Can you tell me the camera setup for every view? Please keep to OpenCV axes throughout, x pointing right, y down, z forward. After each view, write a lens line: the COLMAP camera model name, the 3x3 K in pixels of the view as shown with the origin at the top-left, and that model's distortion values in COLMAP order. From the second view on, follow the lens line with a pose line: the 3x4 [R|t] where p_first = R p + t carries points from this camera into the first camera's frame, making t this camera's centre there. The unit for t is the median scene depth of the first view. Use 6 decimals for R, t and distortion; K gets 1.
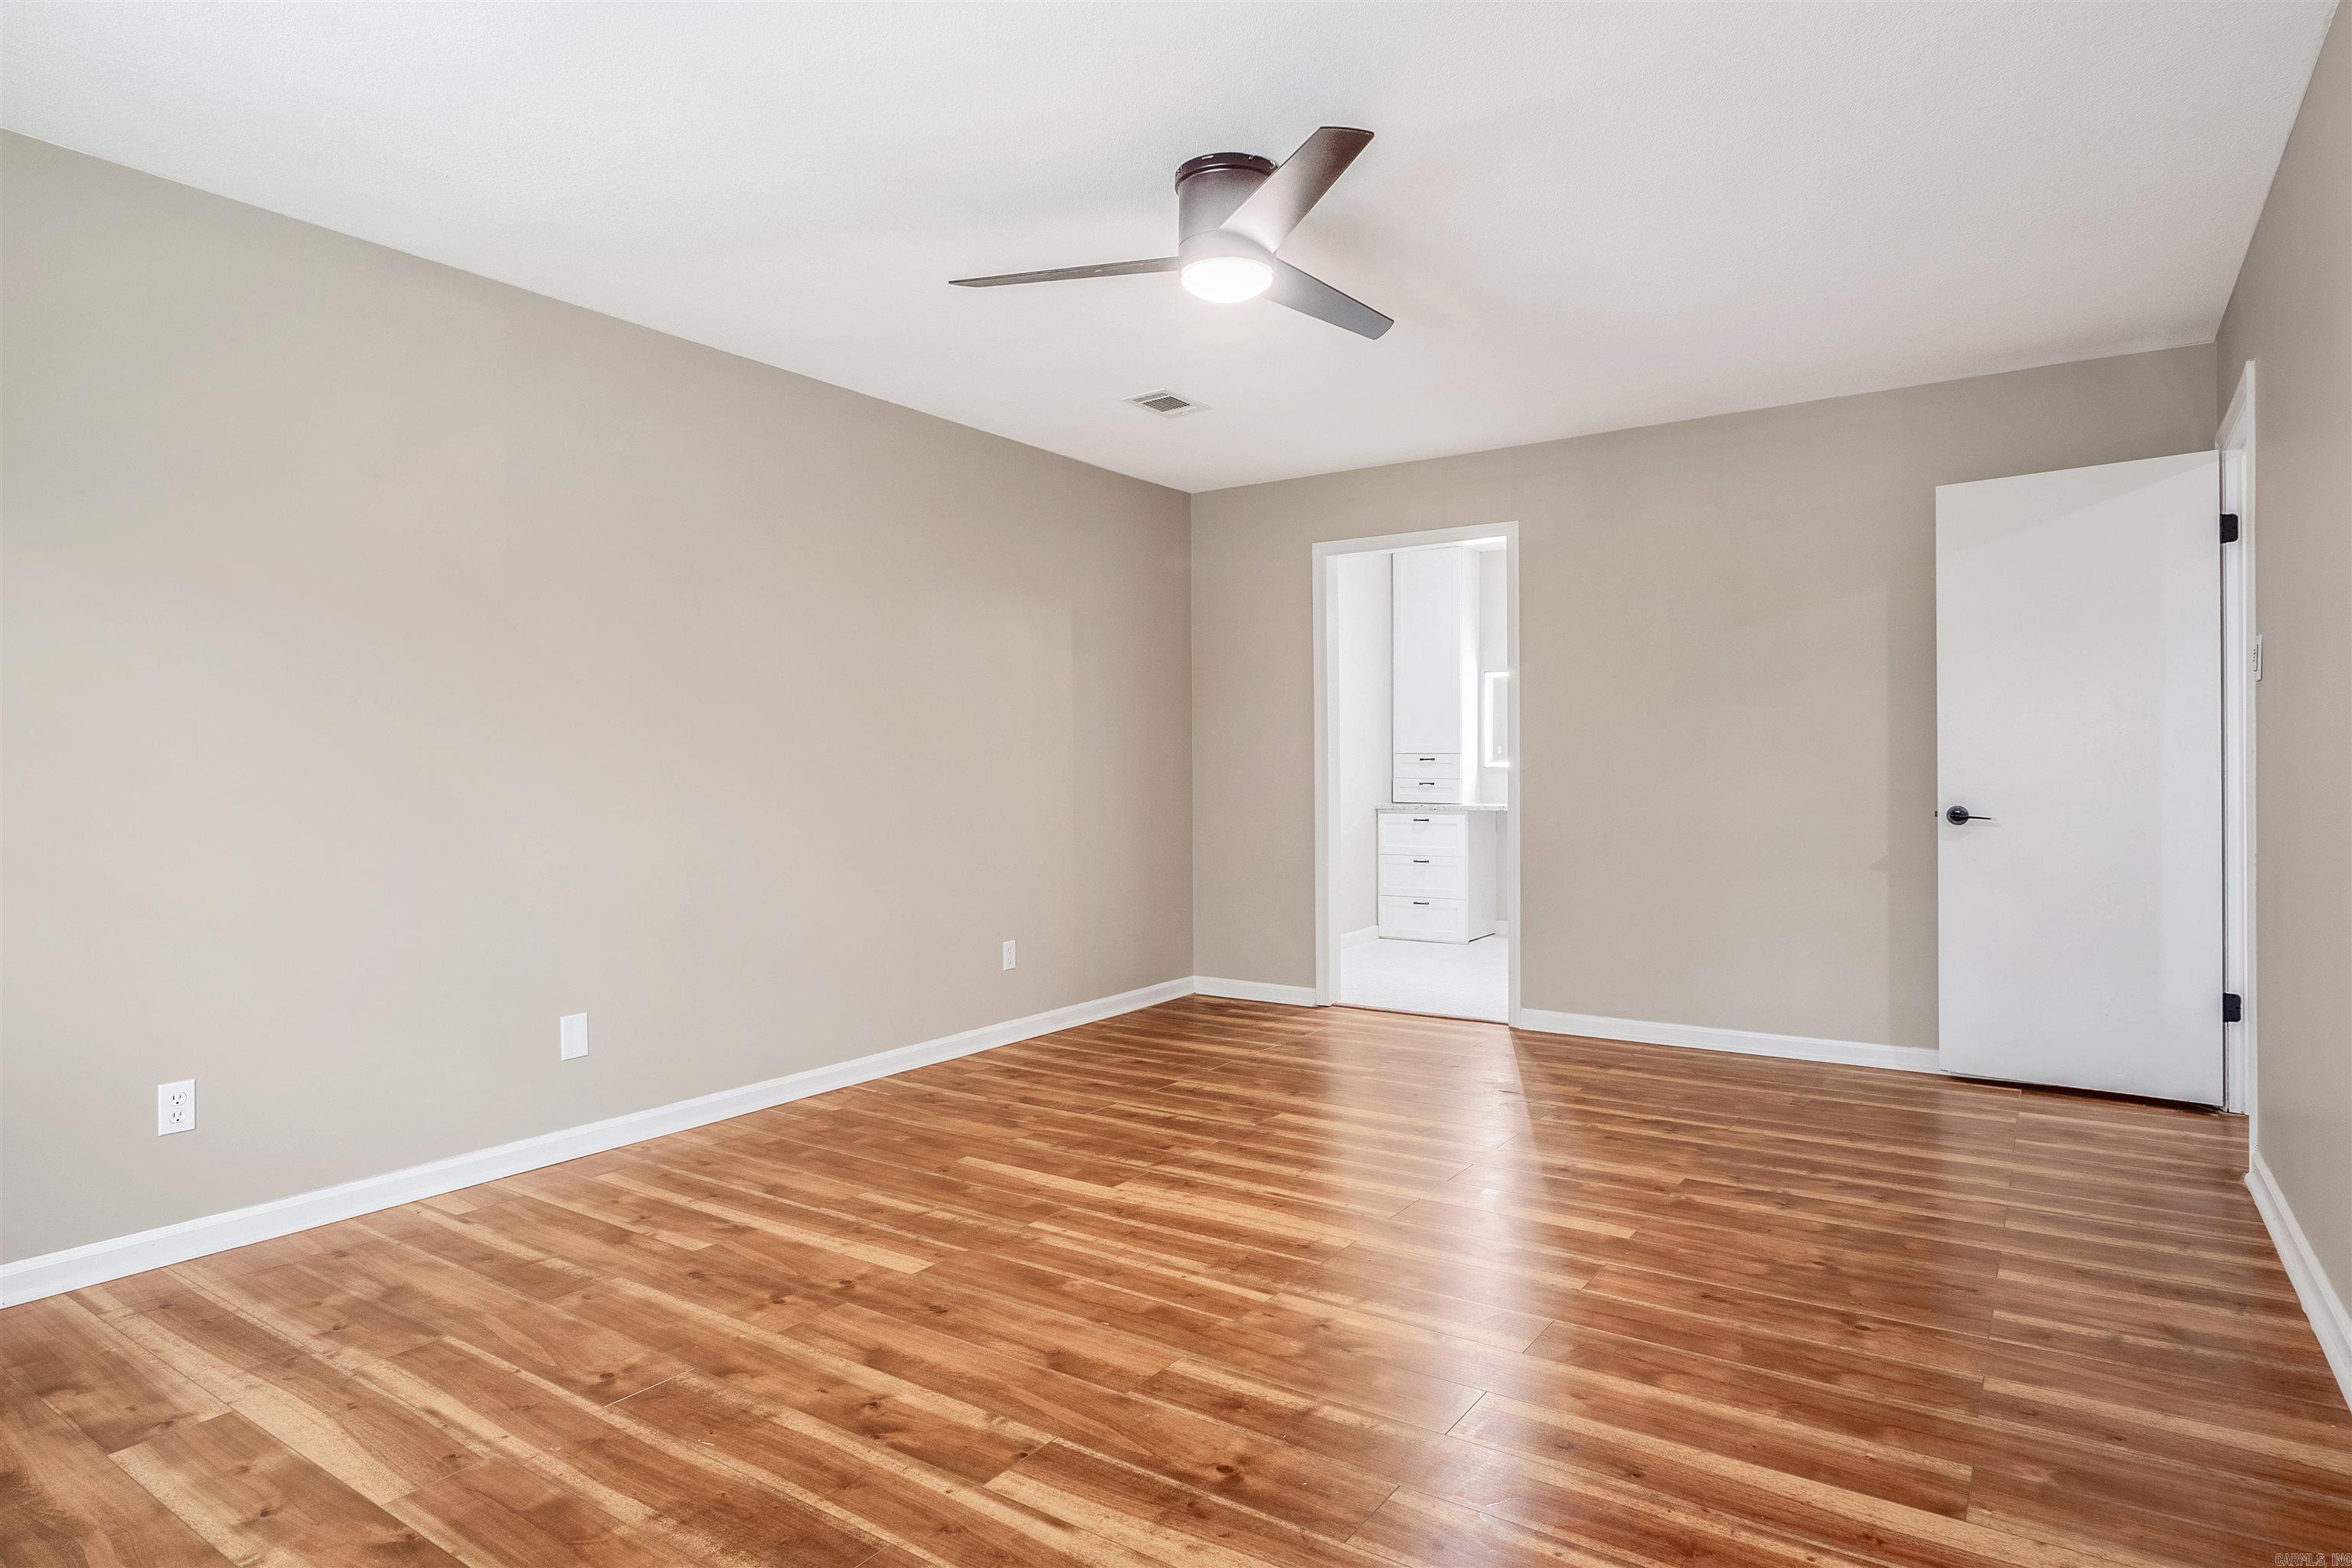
lens RADIAL K [[1309.6, 0, 1099.8], [0, 1309.6, 784.2], [0, 0, 1]] dist [-0.001702, 0.000371]
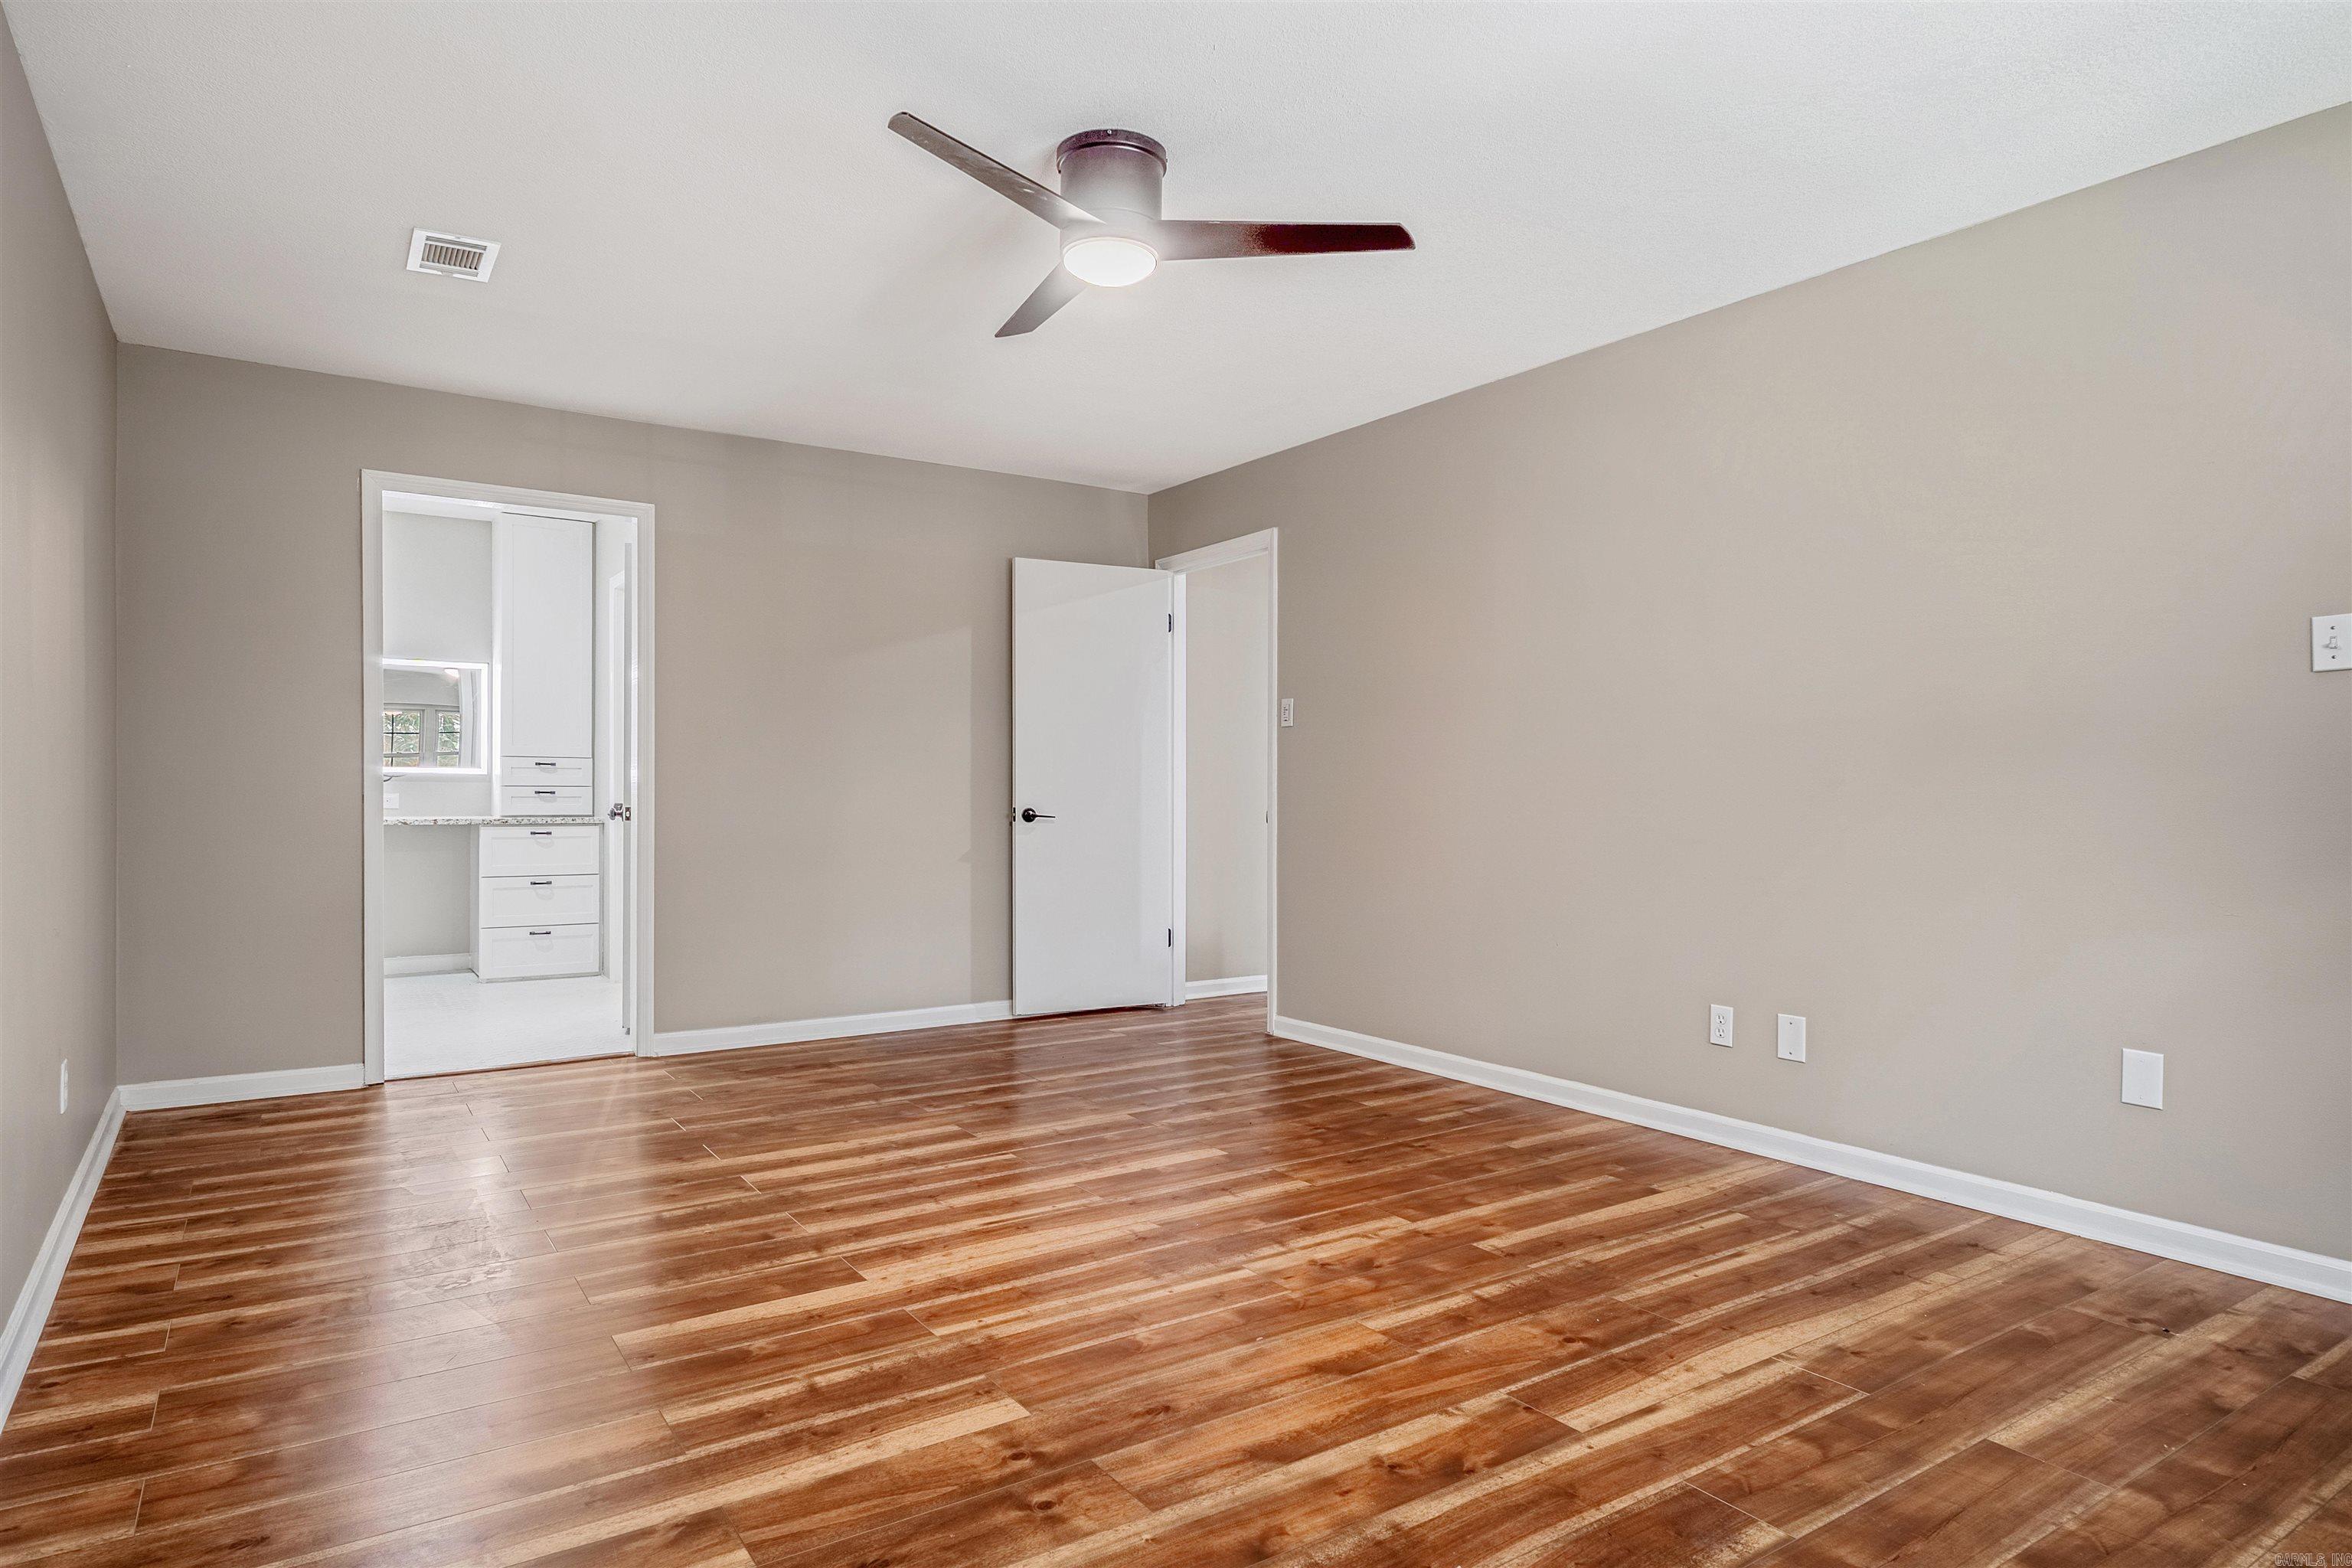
lens RADIAL K [[1347.1, 0, 1176.0], [0, 1347.1, 784.0], [0, 0, 1]] dist [0.000243, -0.001110]
pose [[0.342990, 0.008970, 0.939296, -0.834274], [0.001570, 0.999948, -0.010123, 0.010634], [-0.939338, 0.004947, 0.342958, 0.623971]]
